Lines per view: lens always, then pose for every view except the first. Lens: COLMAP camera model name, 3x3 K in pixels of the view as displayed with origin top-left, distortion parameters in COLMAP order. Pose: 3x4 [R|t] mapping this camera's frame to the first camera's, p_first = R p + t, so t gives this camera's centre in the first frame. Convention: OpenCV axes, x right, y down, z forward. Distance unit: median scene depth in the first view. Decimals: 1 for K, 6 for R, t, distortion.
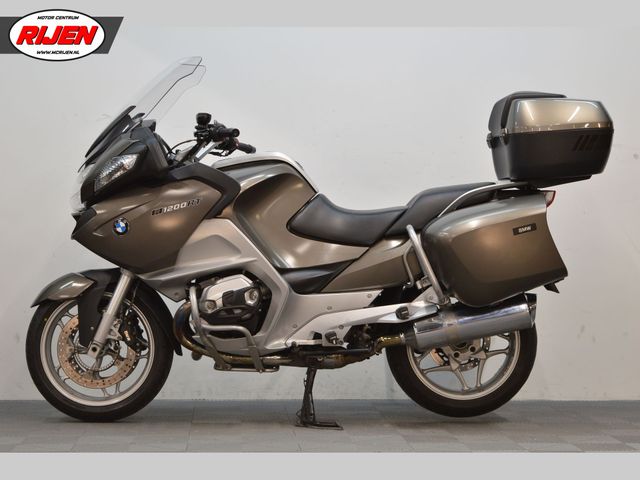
lens RADIAL K [[1436.9, 0, 320.0], [0, 1436.9, 240.0], [0, 0, 1]] dist [-0.087154, -0.295067]
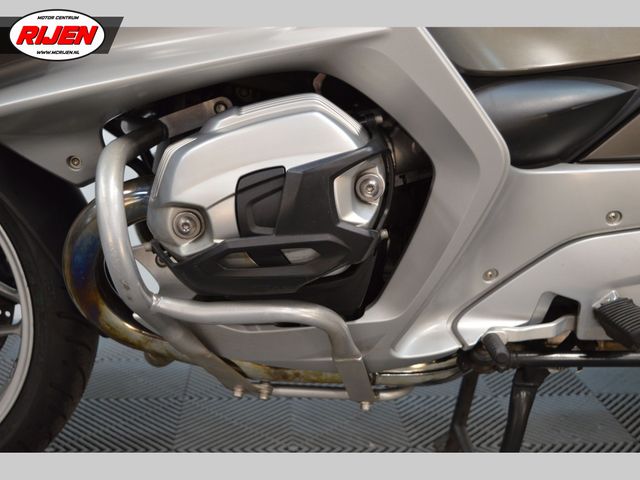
lens RADIAL K [[824.2, 0, 320.0], [0, 824.2, 240.0], [0, 0, 1]] dist [-0.009981, -0.017280]
pose [[0.999851, 0.016939, 0.003300, -0.053424], [-0.017246, 0.973741, 0.227005, 0.016172], [0.000632, -0.227028, 0.973888, 0.847343]]
